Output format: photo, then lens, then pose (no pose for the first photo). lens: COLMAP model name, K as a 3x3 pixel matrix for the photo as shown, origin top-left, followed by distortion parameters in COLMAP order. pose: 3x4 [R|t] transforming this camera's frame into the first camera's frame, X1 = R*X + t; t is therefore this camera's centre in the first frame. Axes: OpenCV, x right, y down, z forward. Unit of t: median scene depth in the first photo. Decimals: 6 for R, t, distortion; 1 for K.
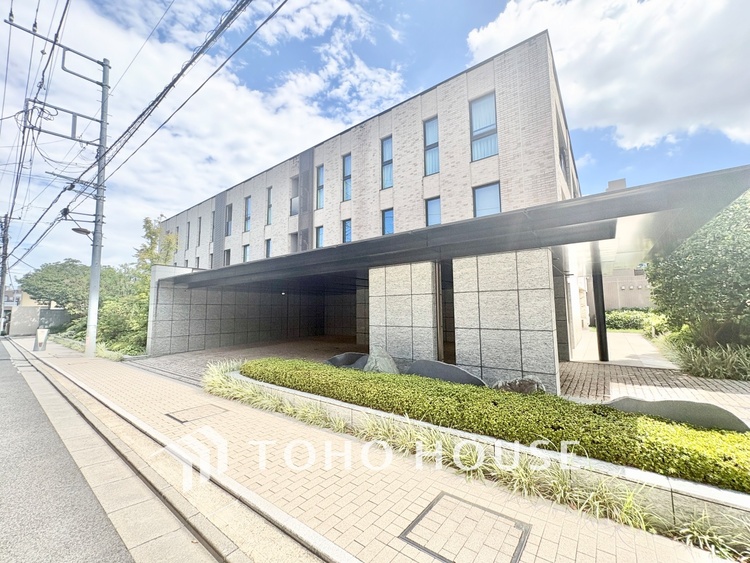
lens RADIAL K [[301.4, 0, 374.7], [0, 301.4, 283.3], [0, 0, 1]] dist [-0.007054, 0.000524]
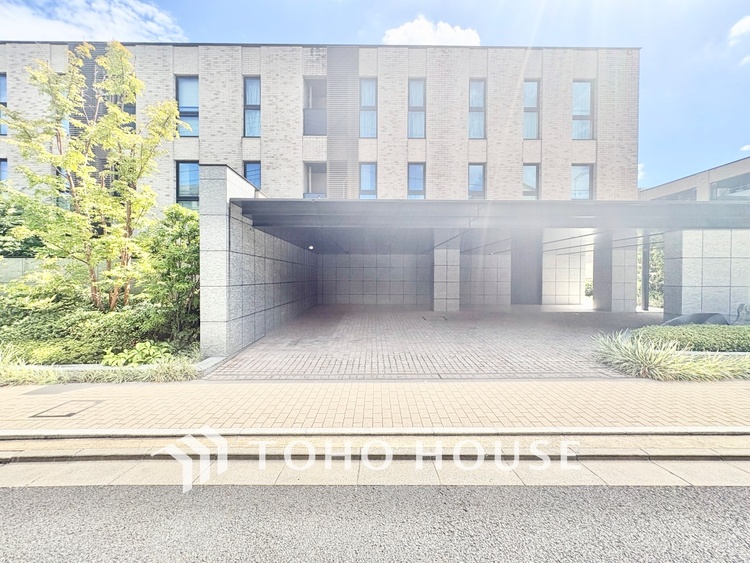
lens RADIAL K [[263.6, 0, 376.2], [0, 263.6, 278.3], [0, 0, 1]] dist [-0.000792, -0.000042]
pose [[0.794848, 0.001565, 0.606806, -0.548727], [-0.068313, 0.993870, 0.086919, 0.040810], [-0.602951, -0.110540, 0.790083, 0.415635]]
